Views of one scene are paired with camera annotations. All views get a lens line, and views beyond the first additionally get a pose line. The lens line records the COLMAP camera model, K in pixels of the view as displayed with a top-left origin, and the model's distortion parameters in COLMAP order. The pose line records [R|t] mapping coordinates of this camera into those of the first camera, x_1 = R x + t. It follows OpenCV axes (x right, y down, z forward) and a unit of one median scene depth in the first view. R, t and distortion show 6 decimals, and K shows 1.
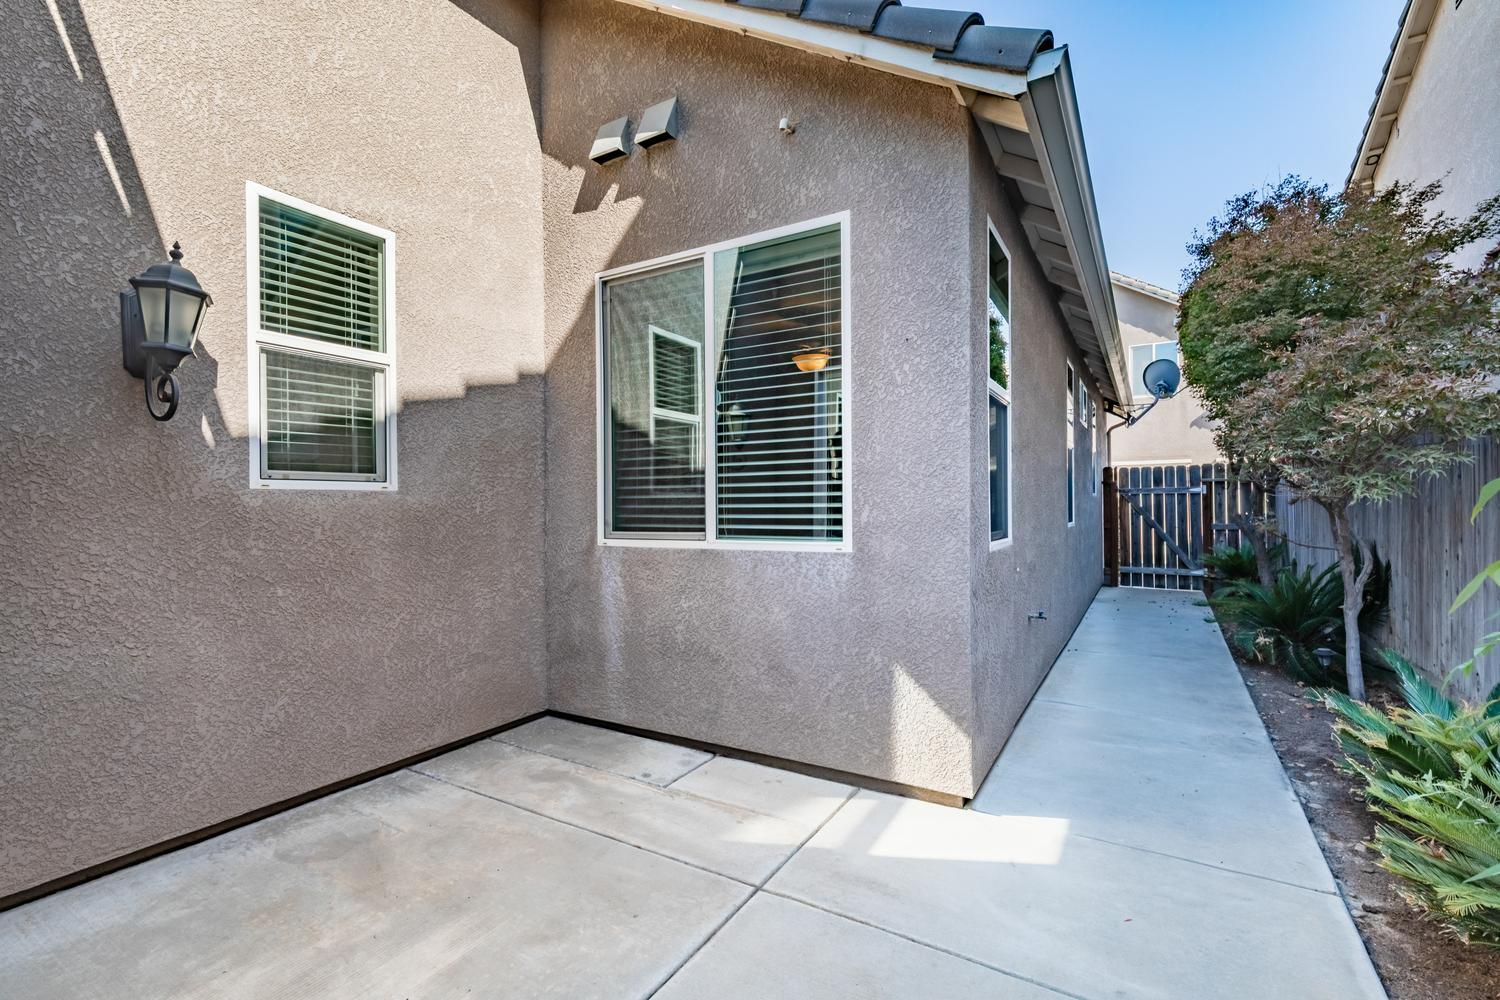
lens RADIAL K [[678.5, 0, 750.0], [0, 678.5, 500.0], [0, 0, 1]] dist [0.007503, -0.000599]
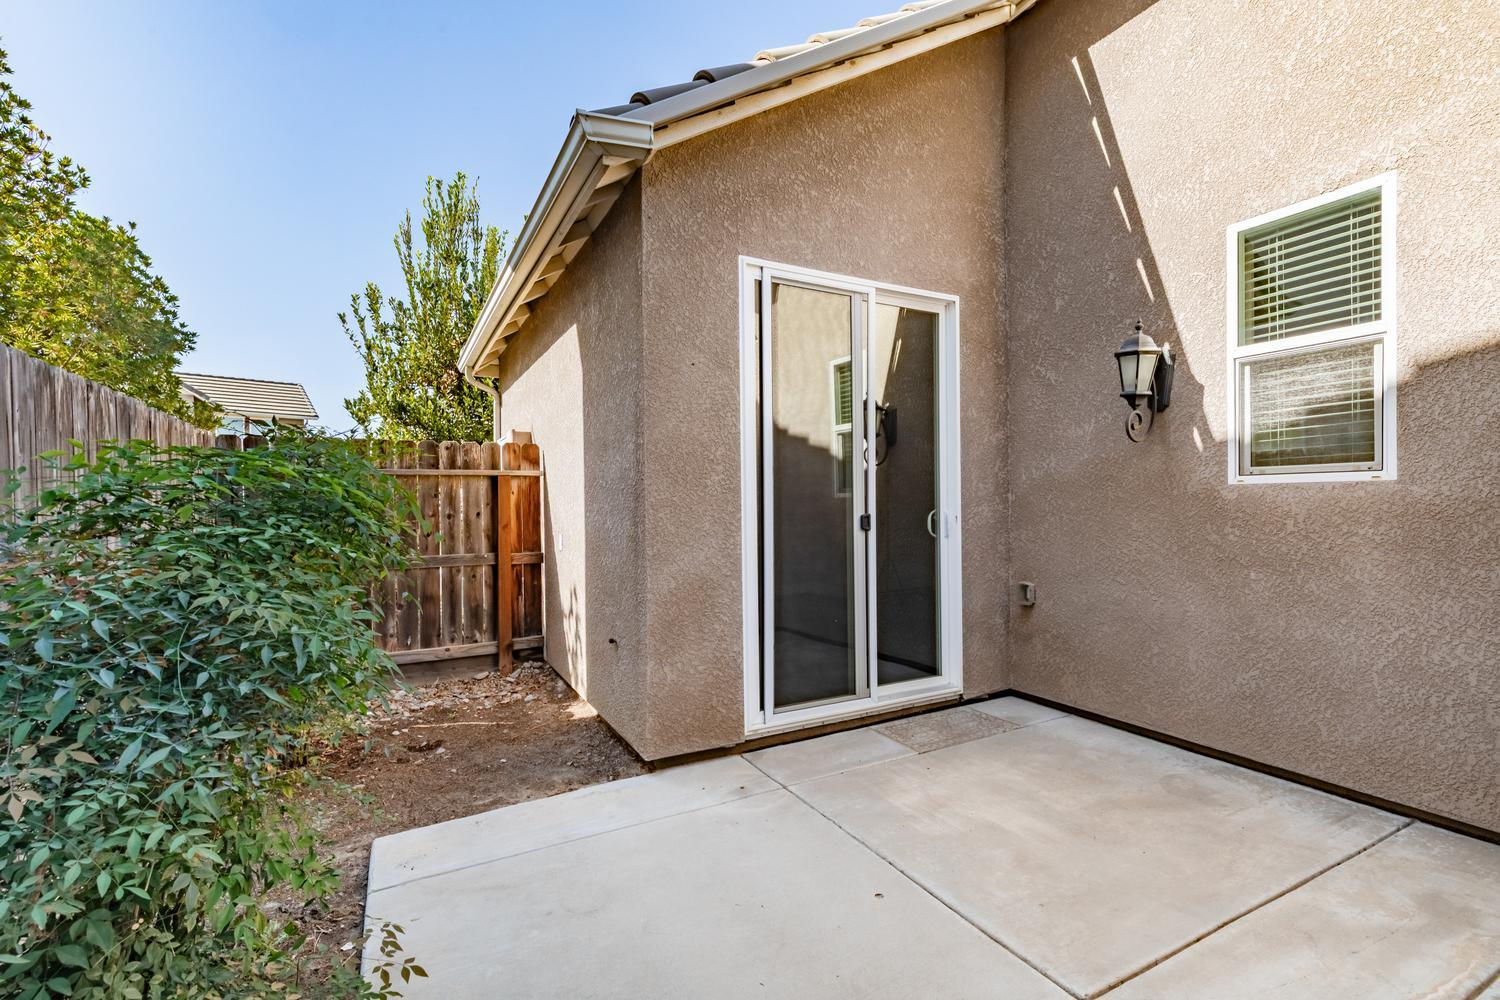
lens RADIAL K [[661.0, 0, 749.6], [0, 661.0, 495.4], [0, 0, 1]] dist [0.000389, -0.000166]
pose [[-0.518271, 0.002922, -0.855212, 0.628972], [0.019834, 0.999766, -0.008603, -0.003612], [0.854986, -0.021421, -0.518208, 0.798362]]
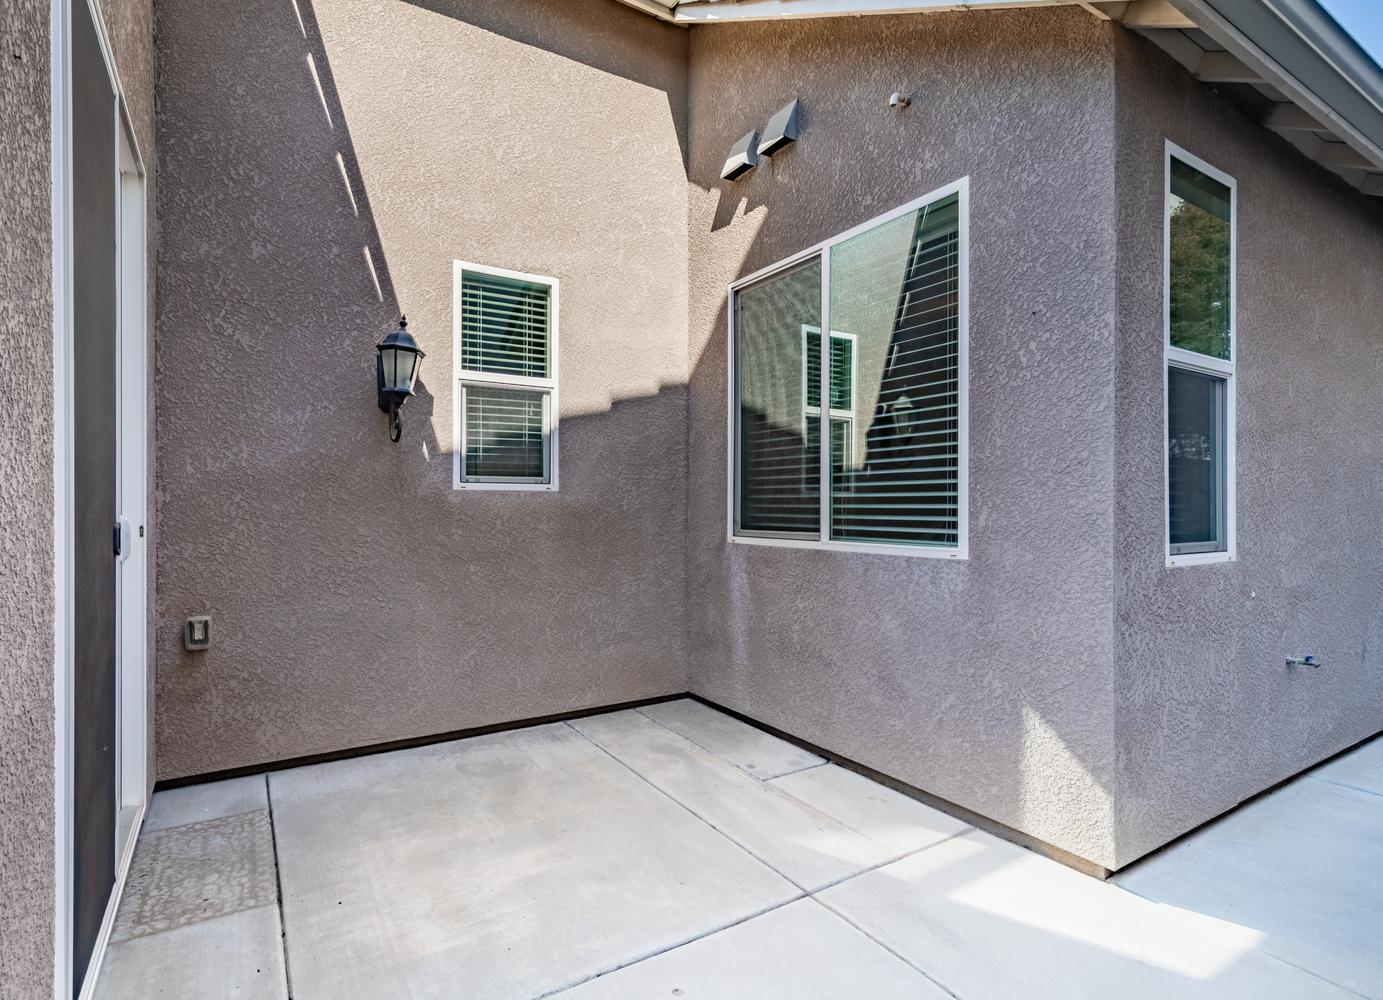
lens RADIAL K [[681.8, 0, 628.9], [0, 681.8, 493.1], [0, 0, 1]] dist [0.016150, -0.009188]
pose [[0.870974, 0.000656, -0.491329, 0.203761], [-0.004513, 0.999968, -0.006665, -0.002159], [0.491308, 0.008022, 0.870949, 0.001665]]
